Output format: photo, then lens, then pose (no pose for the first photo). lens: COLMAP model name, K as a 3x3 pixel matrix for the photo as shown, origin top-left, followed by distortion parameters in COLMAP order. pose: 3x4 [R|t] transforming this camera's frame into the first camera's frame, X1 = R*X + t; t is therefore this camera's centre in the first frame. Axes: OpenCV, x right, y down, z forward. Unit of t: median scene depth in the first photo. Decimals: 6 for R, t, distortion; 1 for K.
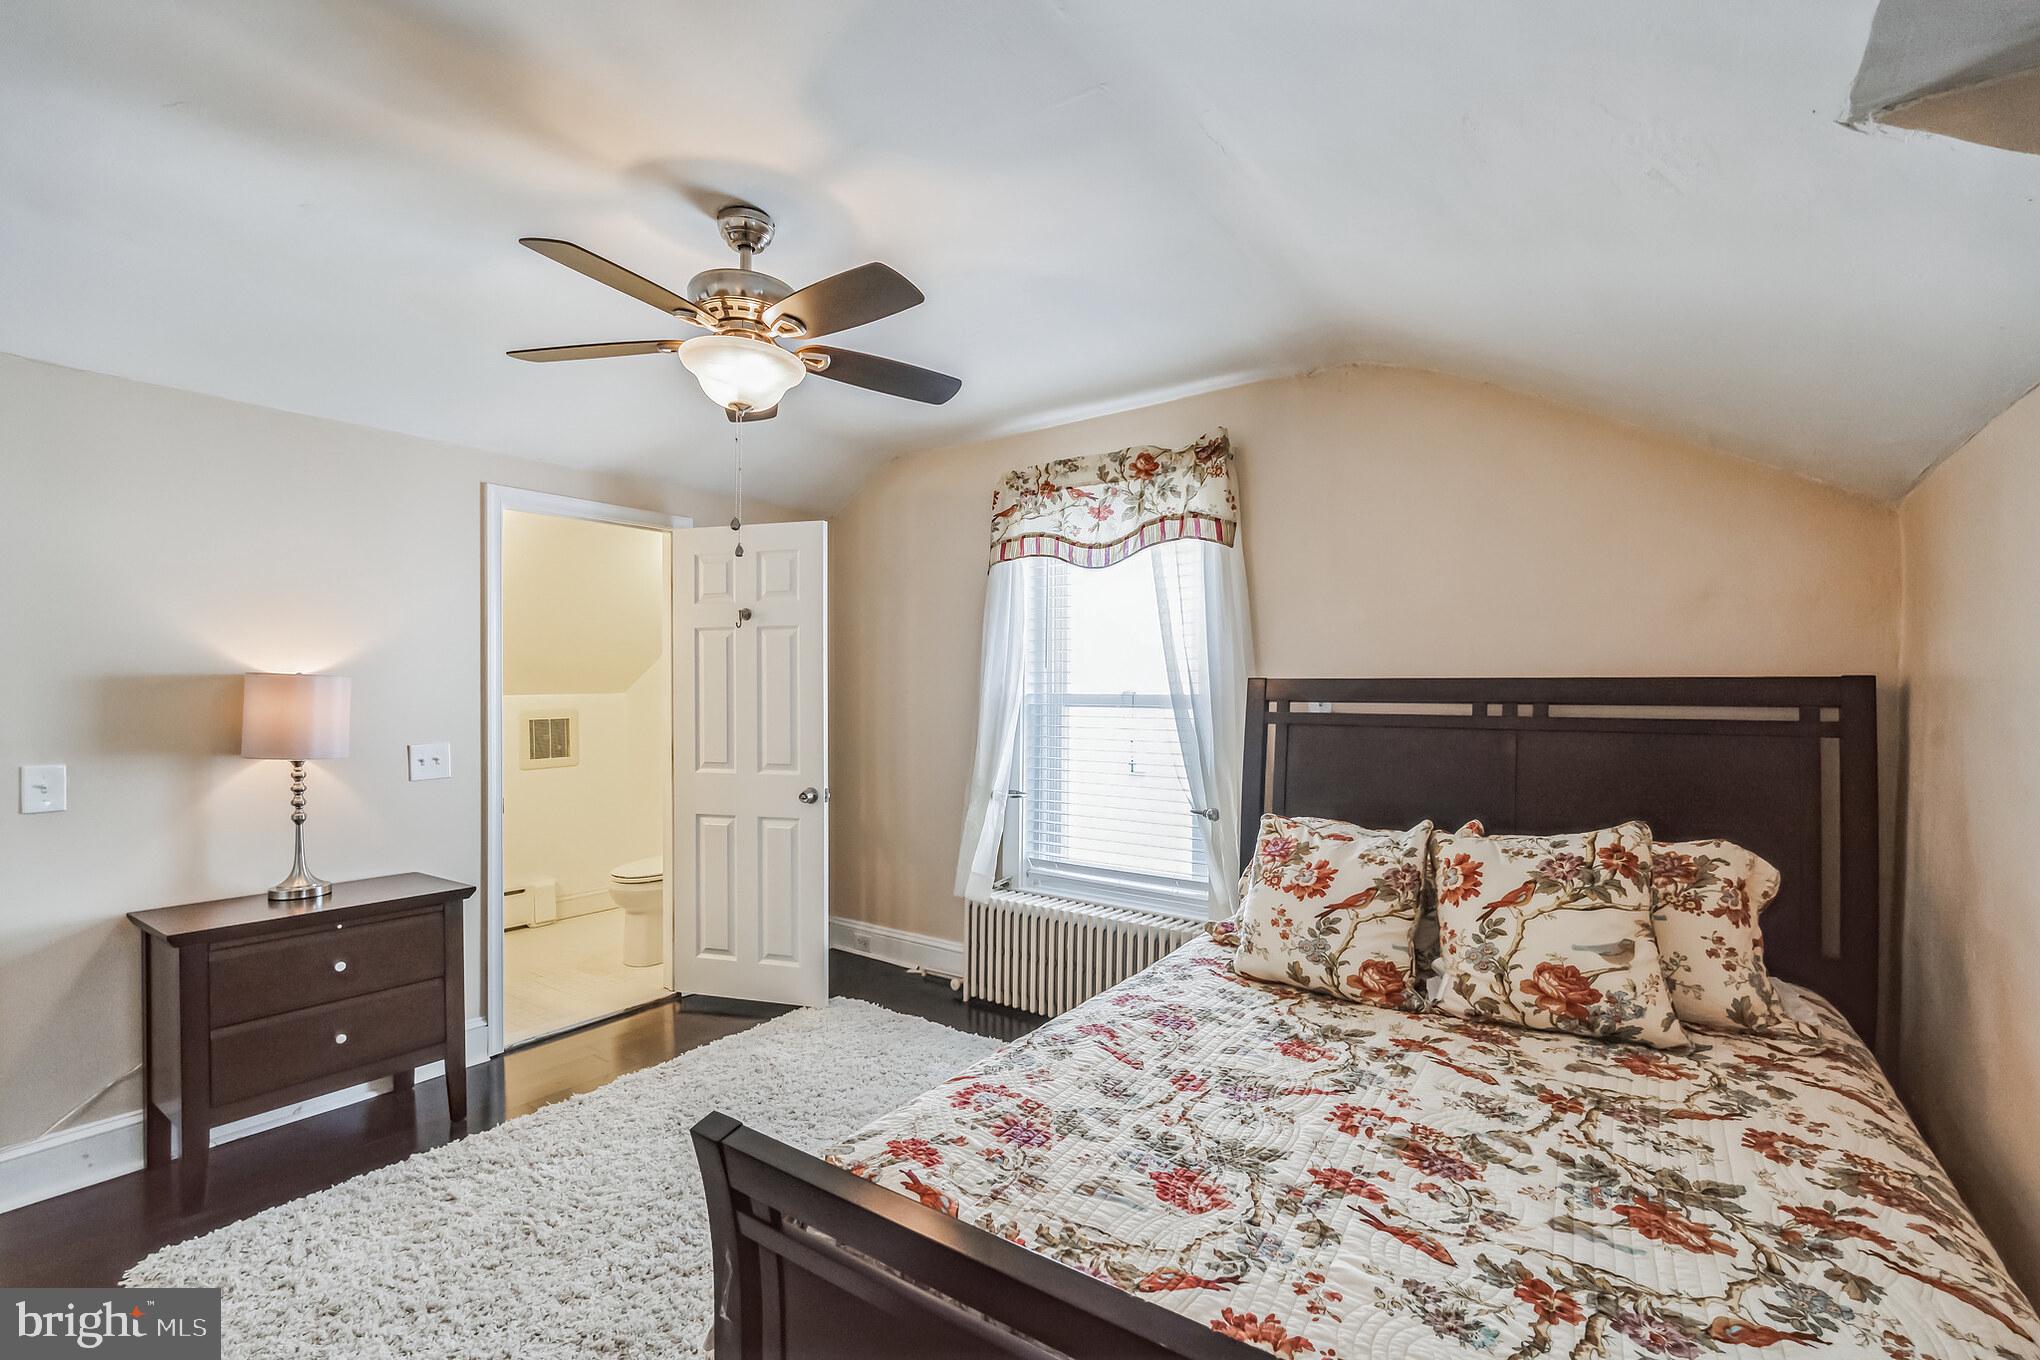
lens RADIAL K [[904.3, 0, 1022.8], [0, 904.3, 686.1], [0, 0, 1]] dist [-0.000634, 0.000479]
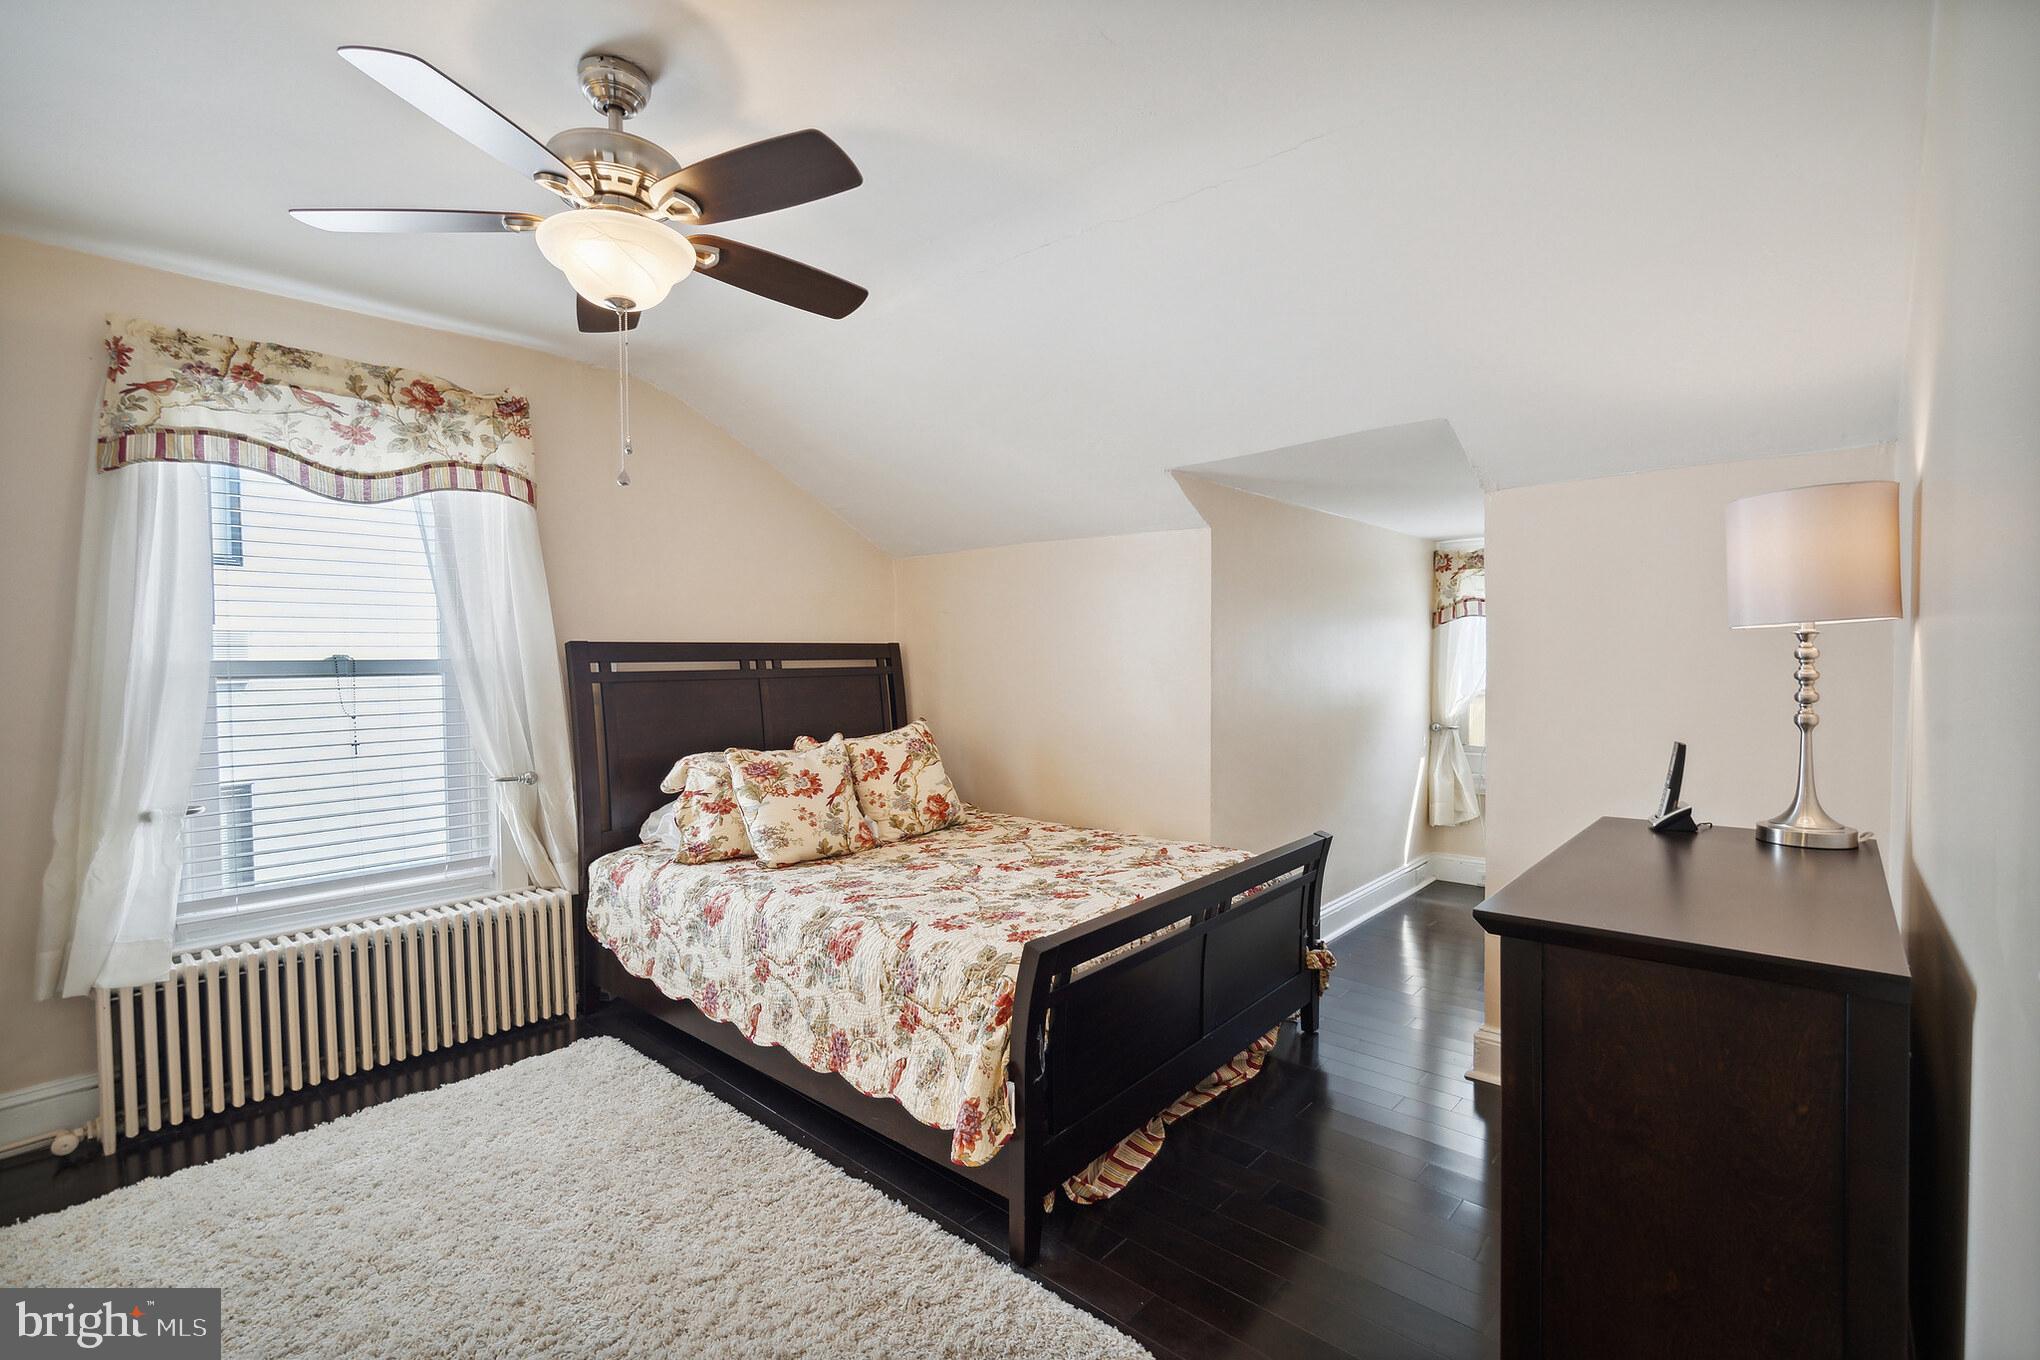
lens RADIAL K [[904.3, 0, 1022.8], [0, 904.3, 686.1], [0, 0, 1]] dist [-0.000634, 0.000479]
pose [[0.106446, -0.037577, 0.993608, -0.717047], [0.008883, 0.999282, 0.036839, 0.008709], [-0.994279, 0.004905, 0.106704, 0.354462]]
